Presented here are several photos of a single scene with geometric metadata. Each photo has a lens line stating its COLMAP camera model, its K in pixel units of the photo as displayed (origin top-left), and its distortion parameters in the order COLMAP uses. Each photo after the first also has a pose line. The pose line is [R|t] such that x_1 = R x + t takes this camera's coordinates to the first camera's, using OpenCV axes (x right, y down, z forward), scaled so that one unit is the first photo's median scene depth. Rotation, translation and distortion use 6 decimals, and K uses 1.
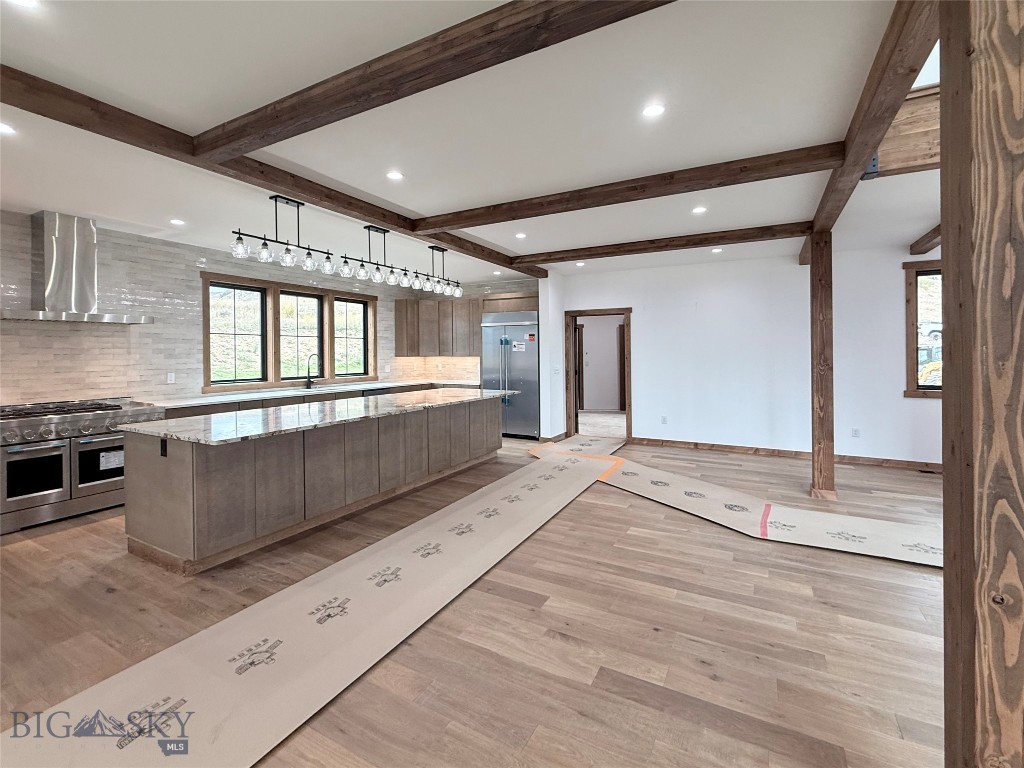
lens RADIAL K [[463.7, 0, 484.3], [0, 463.7, 371.5], [0, 0, 1]] dist [0.000288, -0.000480]
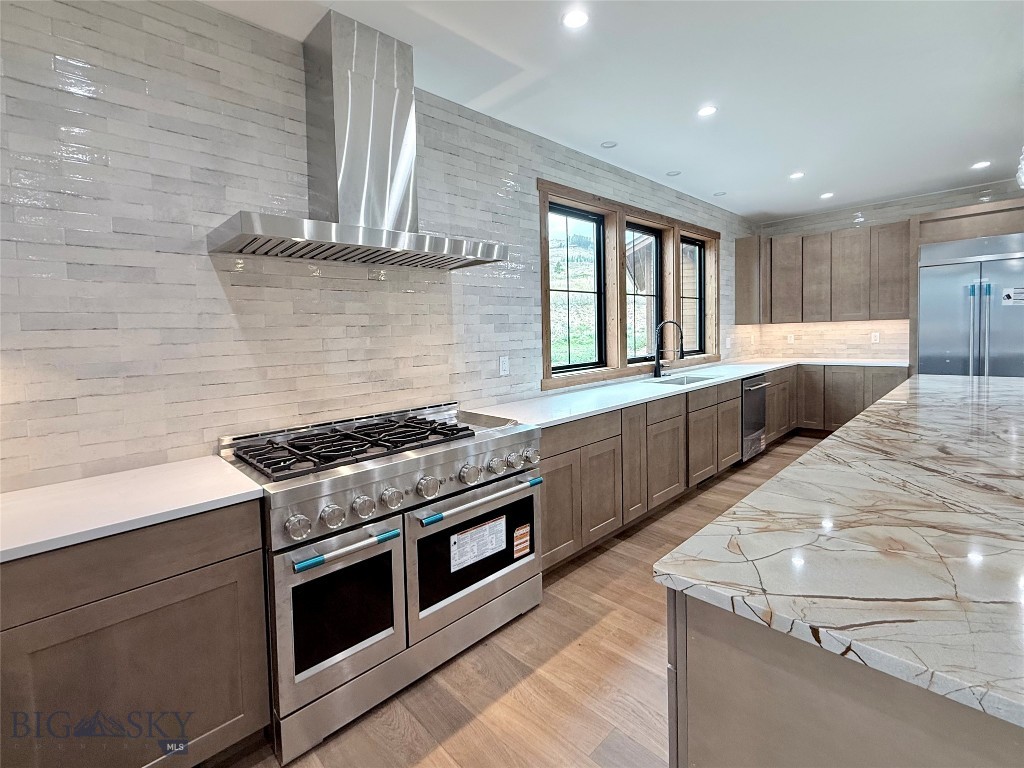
lens RADIAL K [[457.2, 0, 535.4], [0, 457.2, 359.6], [0, 0, 1]] dist [0.001204, 0.000140]
pose [[0.970561, -0.014691, -0.240408, -0.468366], [0.021002, 0.999498, 0.023712, -0.005419], [0.239939, -0.028063, 0.970382, 0.432158]]
